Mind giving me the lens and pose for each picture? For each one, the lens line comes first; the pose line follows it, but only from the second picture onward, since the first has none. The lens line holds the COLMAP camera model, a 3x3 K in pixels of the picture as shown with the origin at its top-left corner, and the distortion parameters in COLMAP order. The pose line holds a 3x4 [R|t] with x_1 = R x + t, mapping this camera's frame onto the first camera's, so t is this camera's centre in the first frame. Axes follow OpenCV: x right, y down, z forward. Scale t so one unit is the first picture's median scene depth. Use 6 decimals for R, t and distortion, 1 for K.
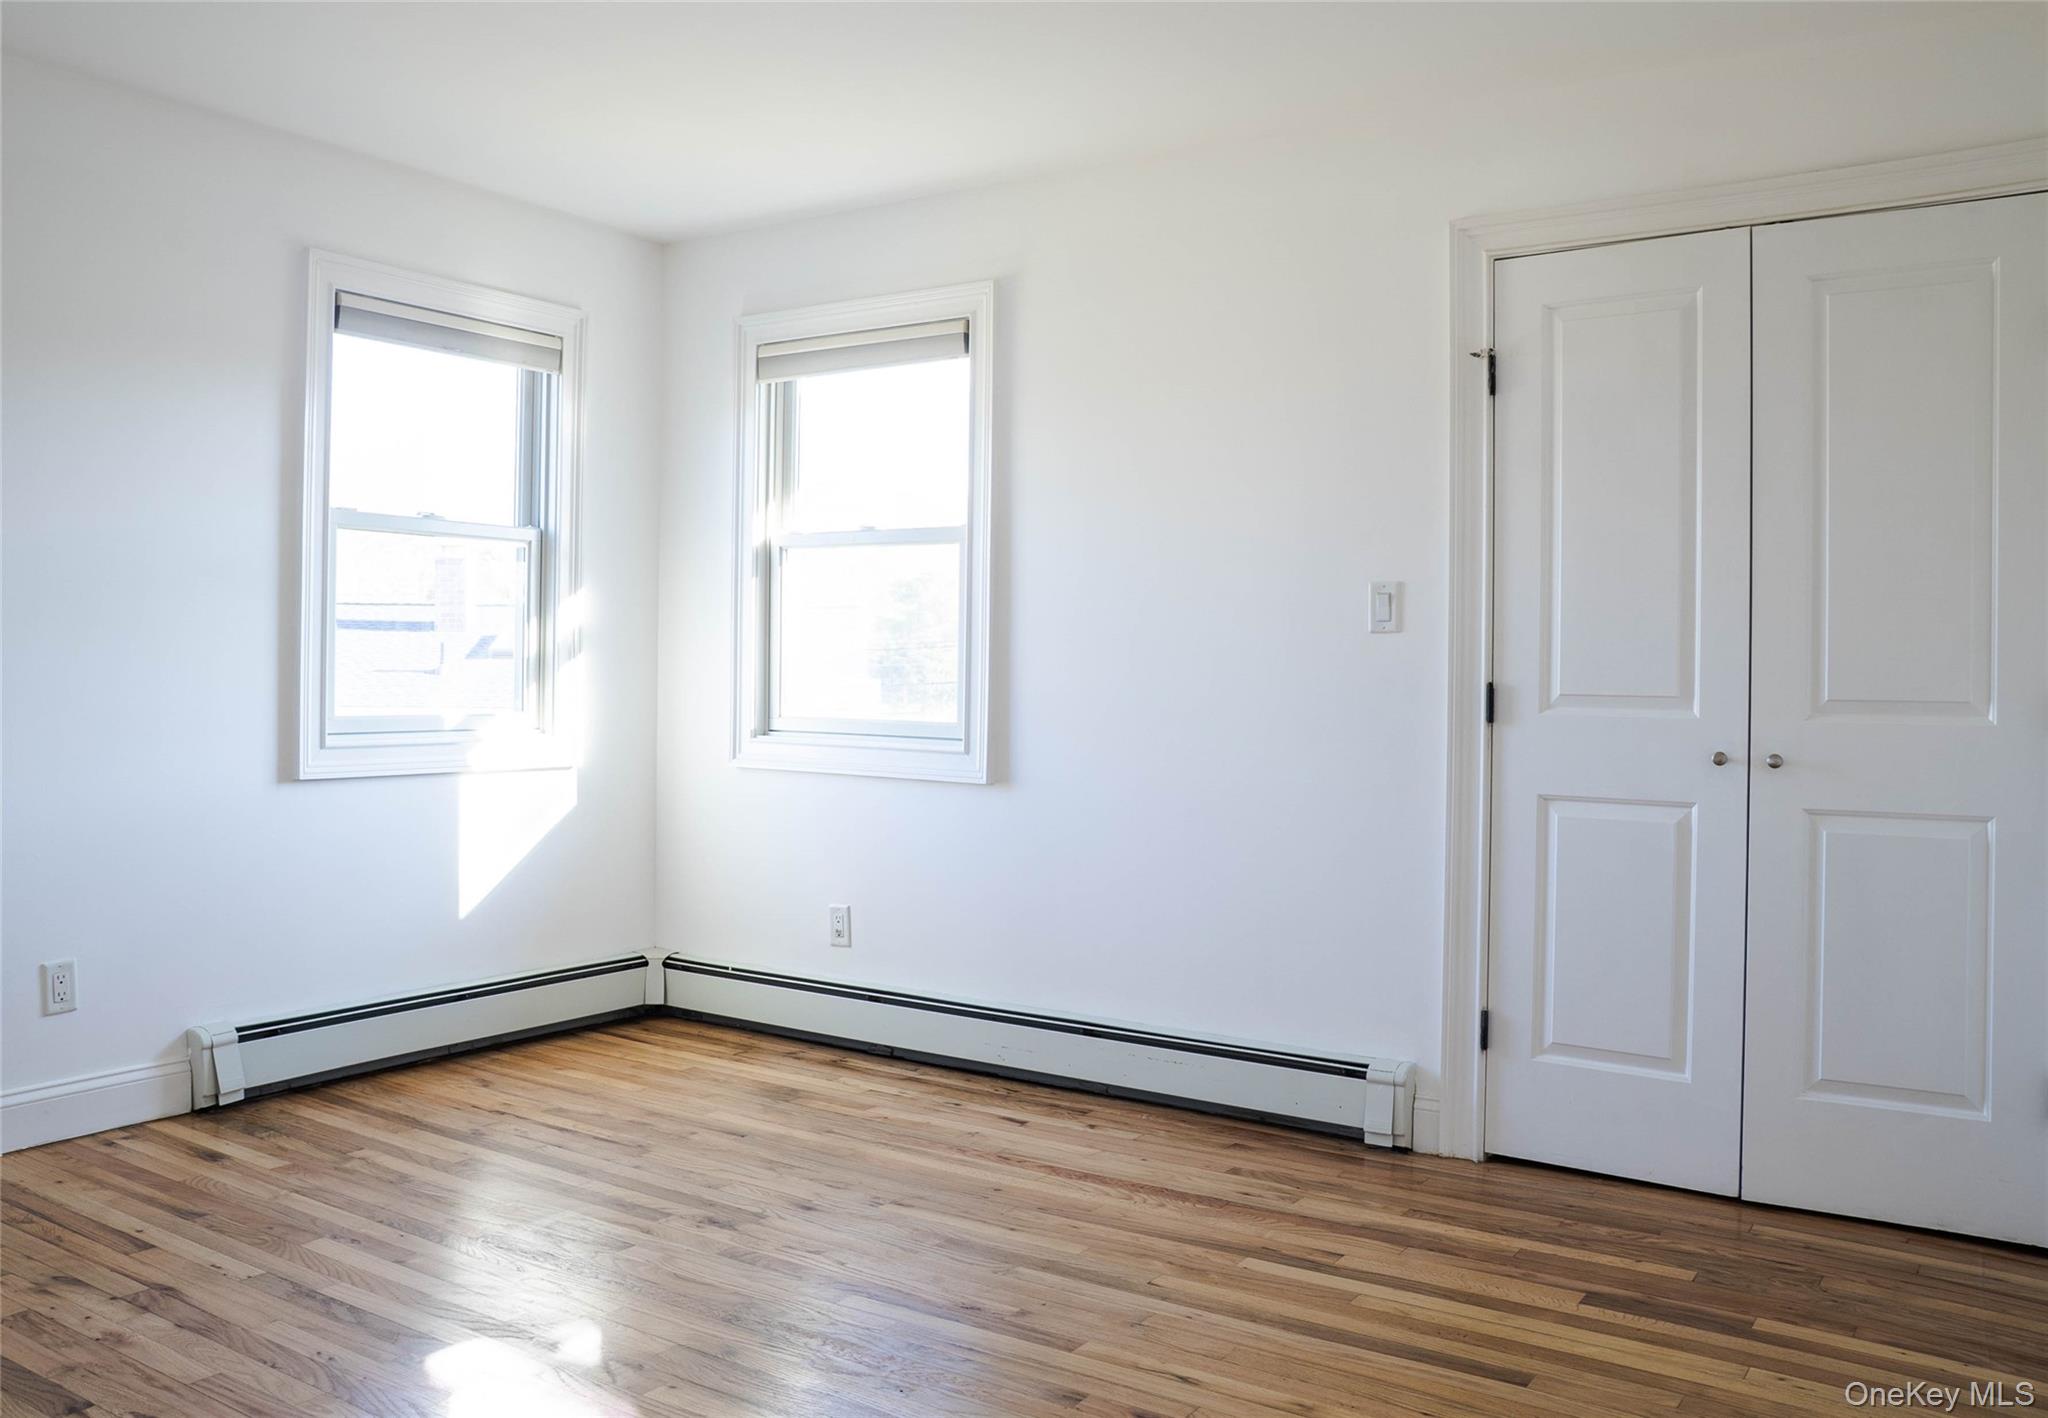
lens RADIAL K [[1695.9, 0, 1026.9], [0, 1695.9, 714.4], [0, 0, 1]] dist [-0.063220, 0.052427]
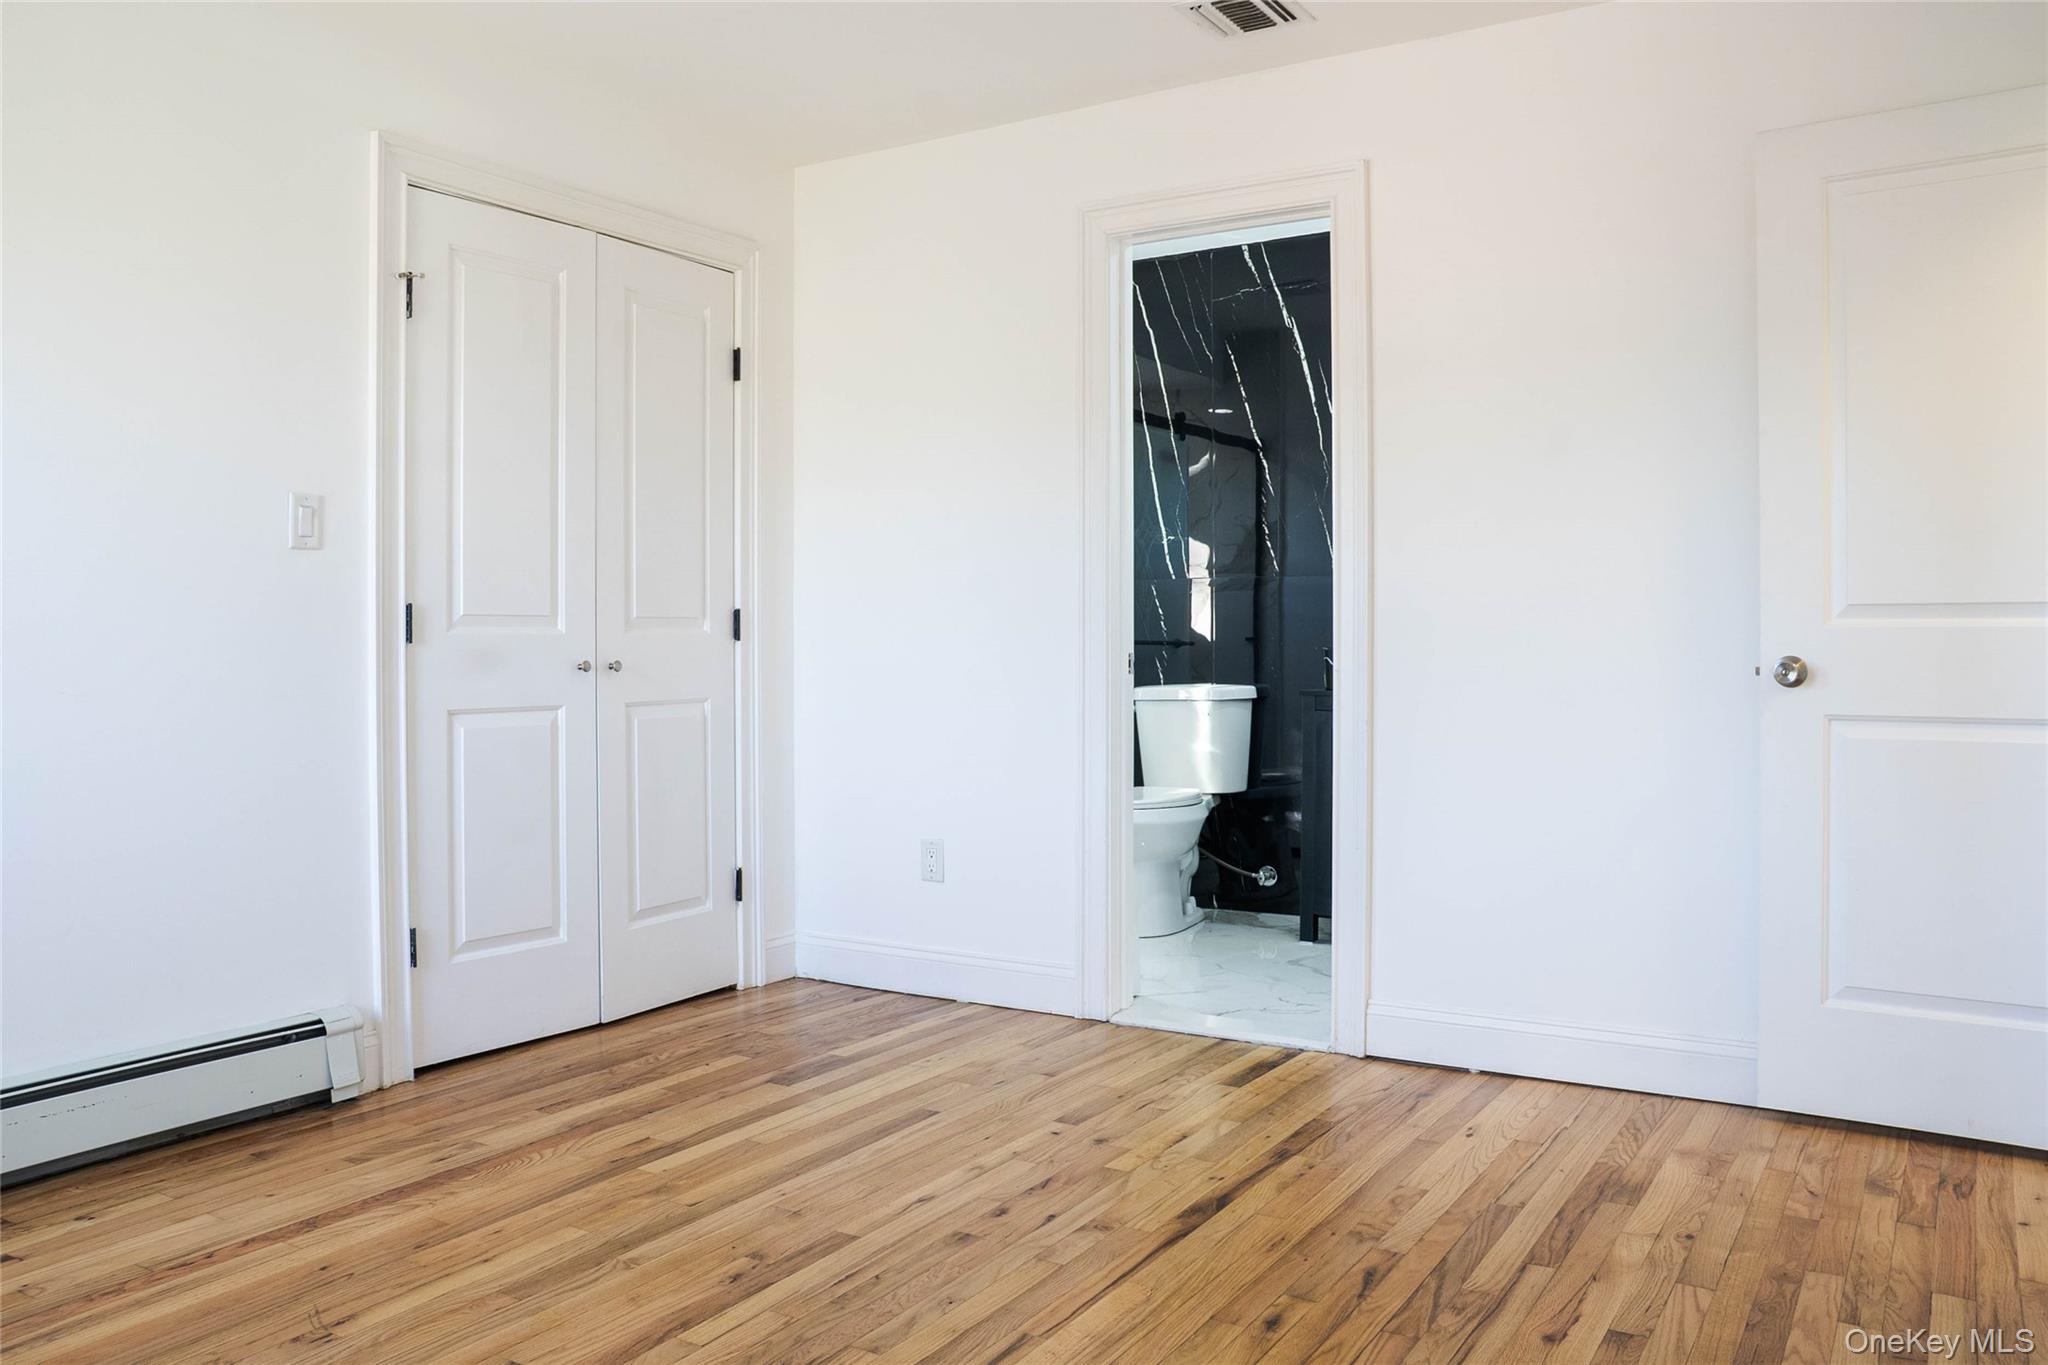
lens RADIAL K [[1605.4, 0, 1021.3], [0, 1605.4, 668.5], [0, 0, 1]] dist [-0.048412, 0.008189]
pose [[-0.033587, -0.034687, 0.998834, -0.720118], [0.023124, 0.999103, 0.035474, -0.005531], [-0.999168, 0.024289, -0.032754, 0.695088]]
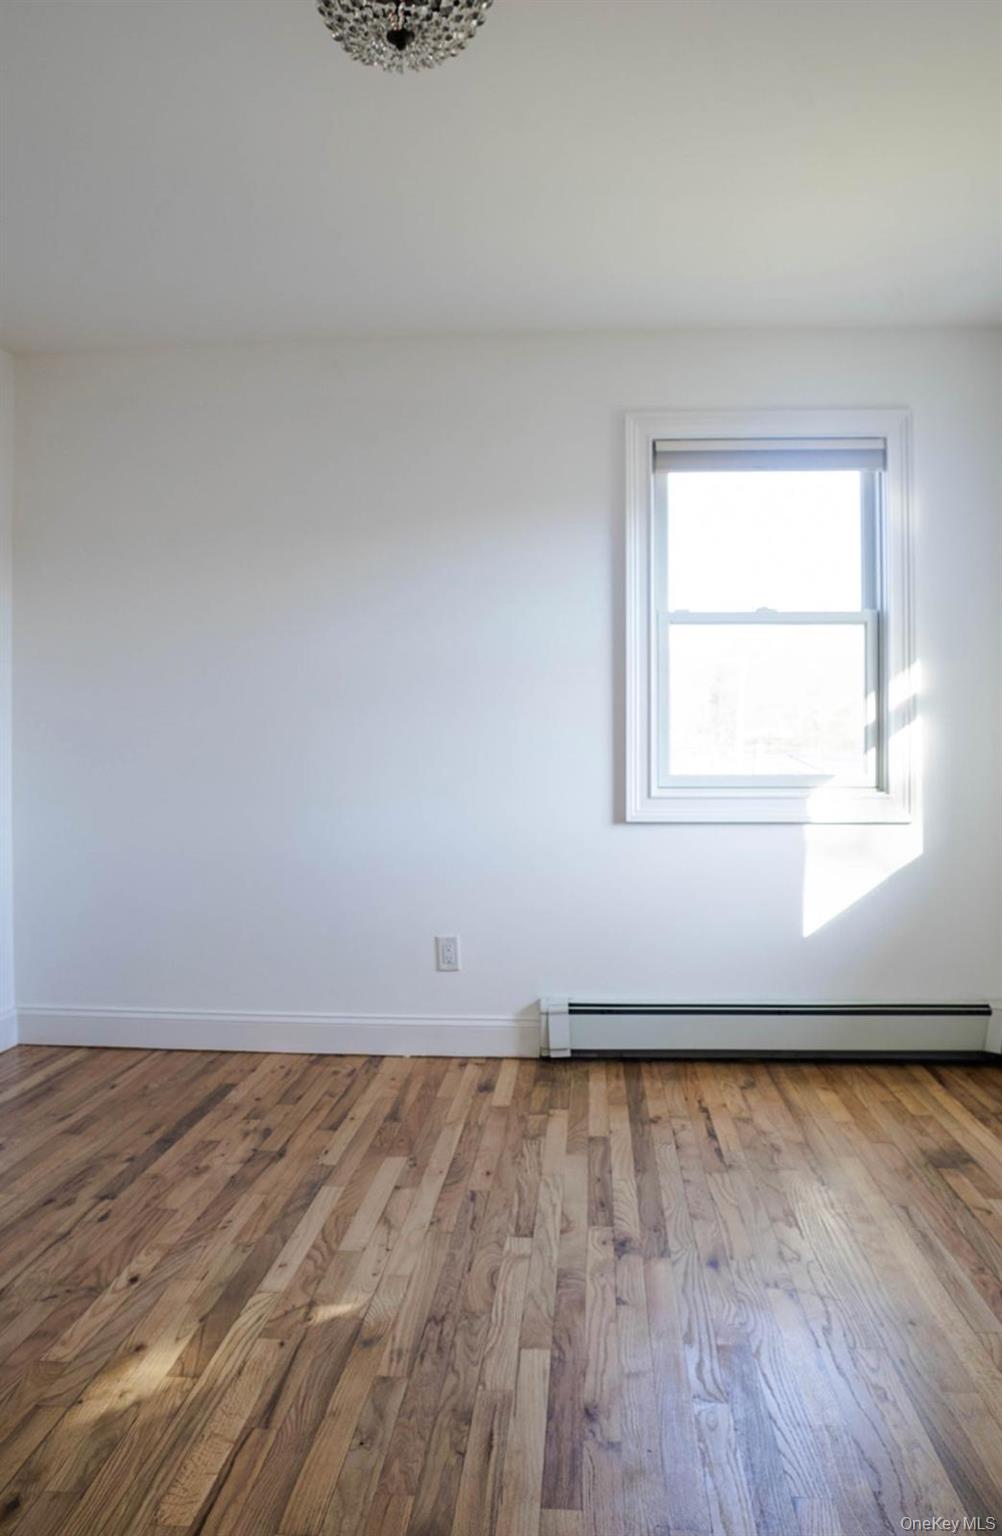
lens RADIAL K [[1229.0, 0, 488.8], [0, 1229.0, 766.7], [0, 0, 1]] dist [-0.089479, 0.011230]
pose [[0.463645, -0.014034, -0.885910, 0.408636], [-0.010350, 0.999721, -0.021253, 0.019927], [0.885961, 0.019023, 0.463370, 0.524147]]
